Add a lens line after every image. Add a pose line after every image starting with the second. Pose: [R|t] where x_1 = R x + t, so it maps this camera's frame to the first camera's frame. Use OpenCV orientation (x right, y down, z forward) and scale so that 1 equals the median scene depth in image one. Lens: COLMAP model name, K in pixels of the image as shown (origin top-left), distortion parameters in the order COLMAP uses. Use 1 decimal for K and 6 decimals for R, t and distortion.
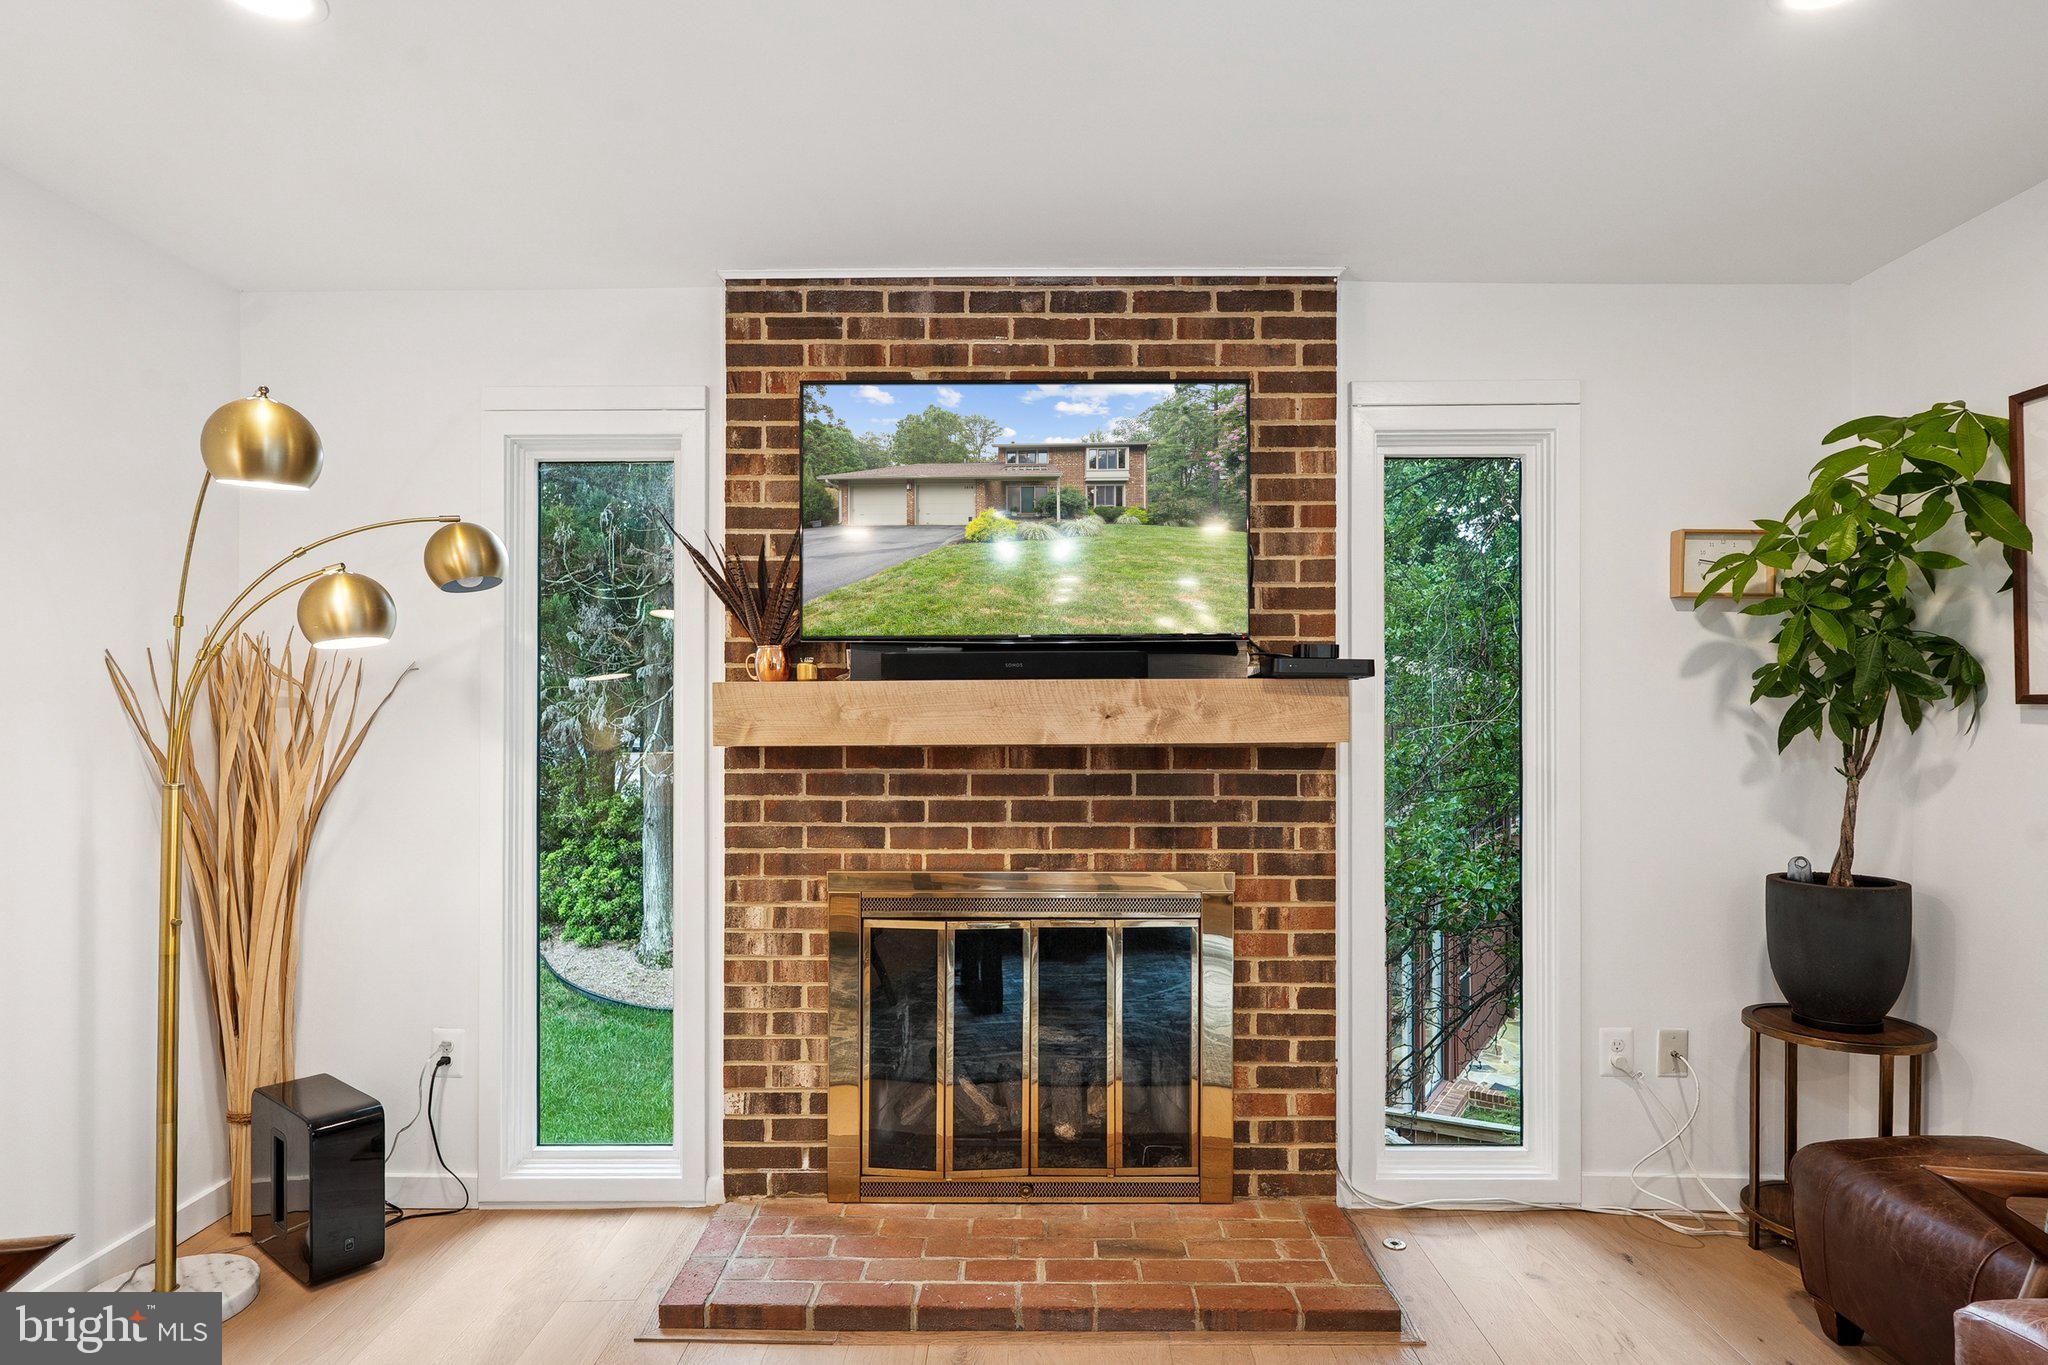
lens RADIAL K [[1108.1, 0, 1023.3], [0, 1108.1, 721.3], [0, 0, 1]] dist [-0.001940, -0.000186]
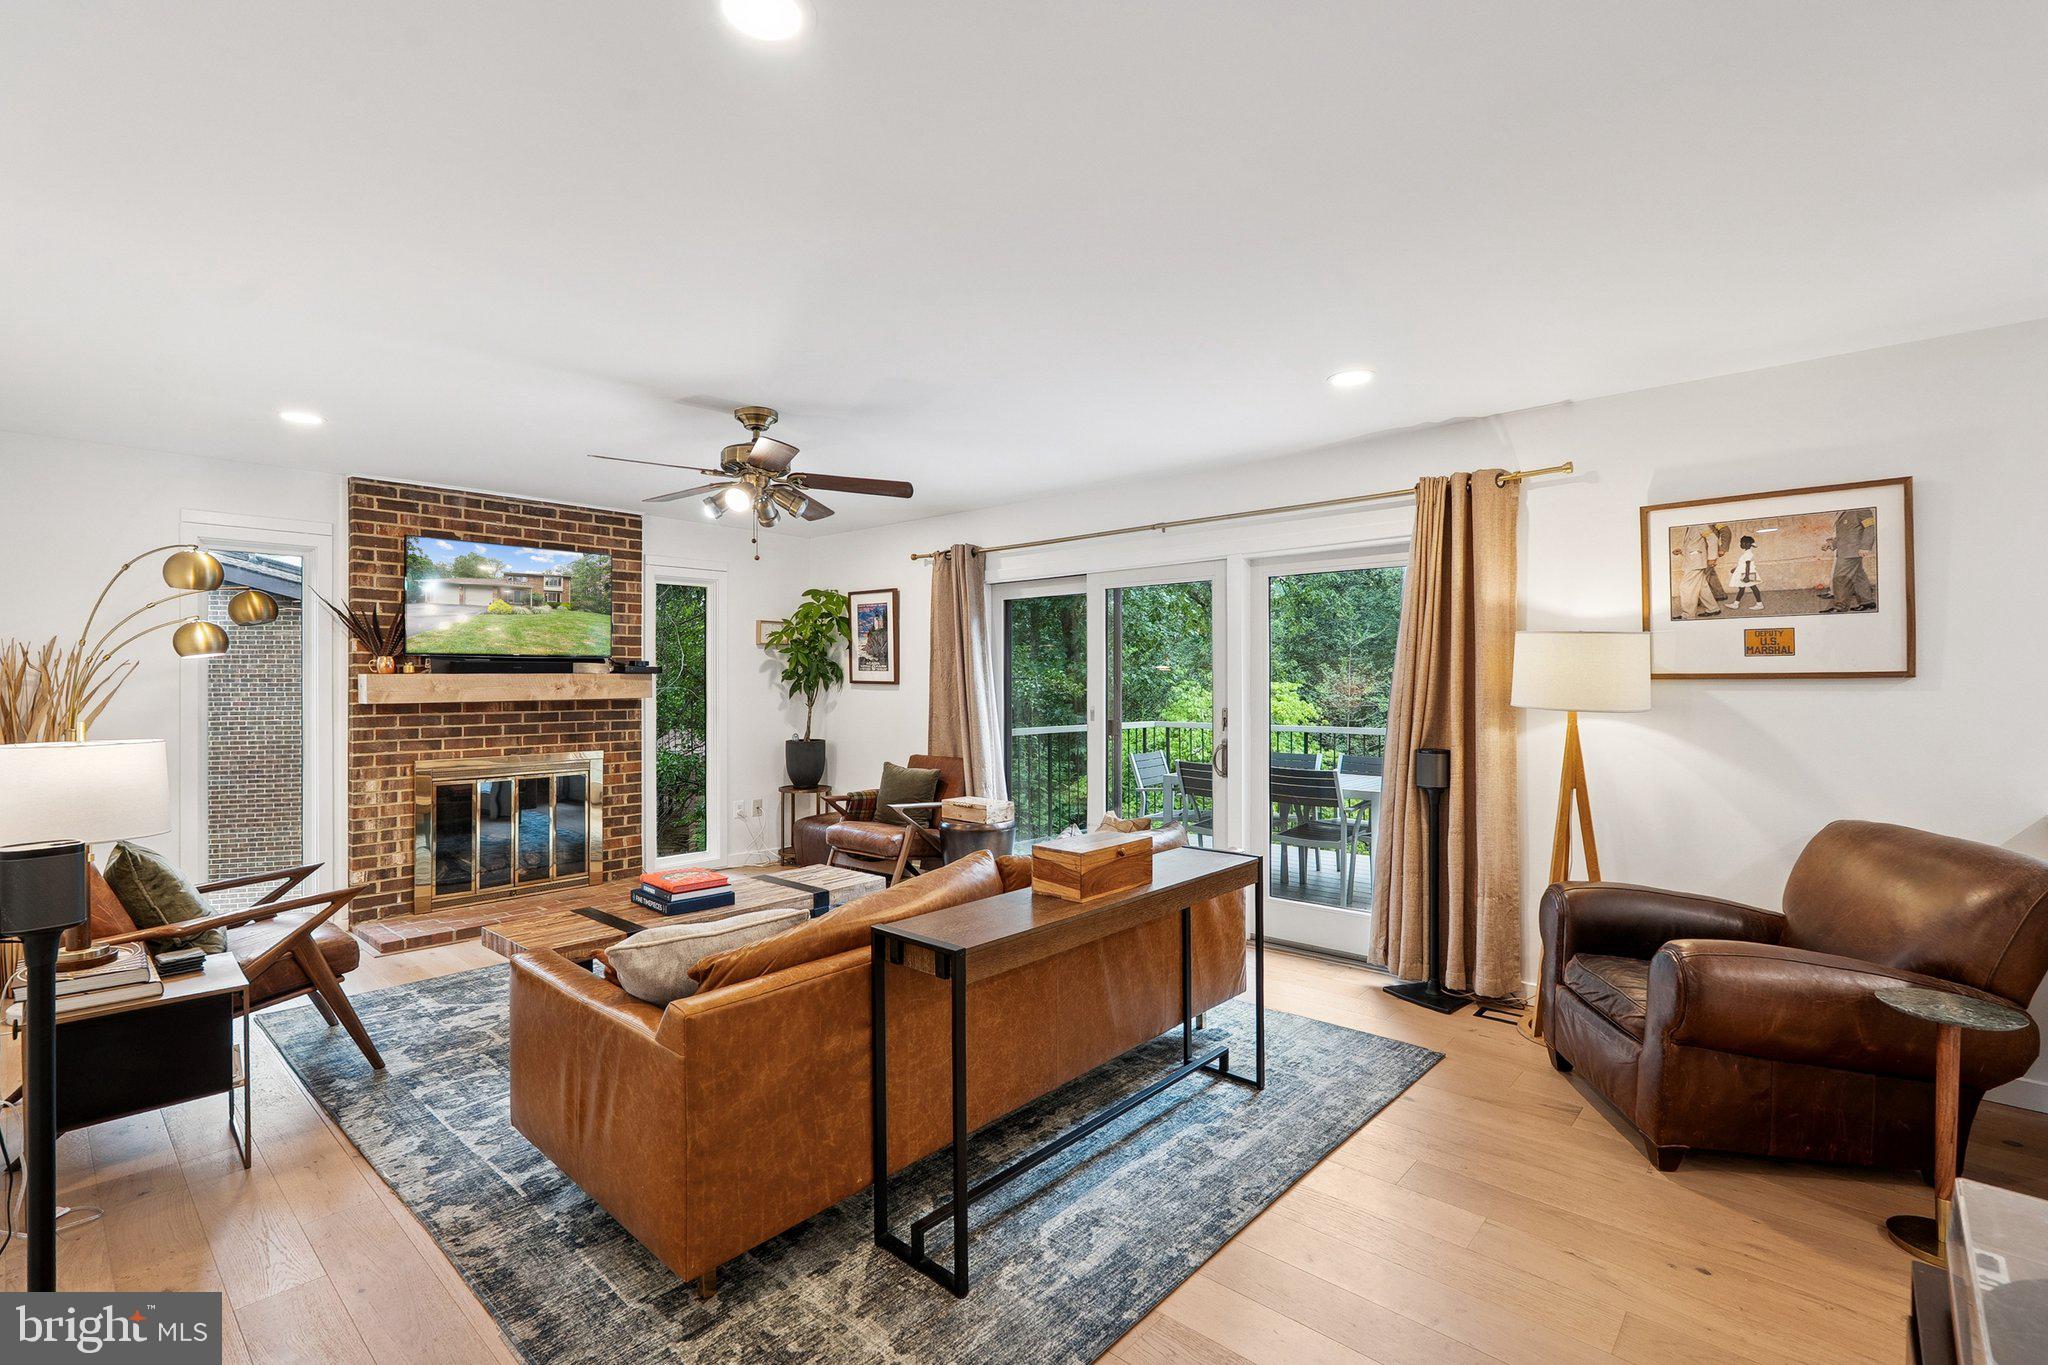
lens RADIAL K [[920.7, 0, 1015.2], [0, 920.7, 684.5], [0, 0, 1]] dist [-0.002730, -0.000856]
pose [[0.667701, -0.004523, 0.744416, -0.720841], [-0.002417, 0.999963, 0.008244, -0.031183], [-0.744426, -0.007304, 0.667665, -1.054506]]
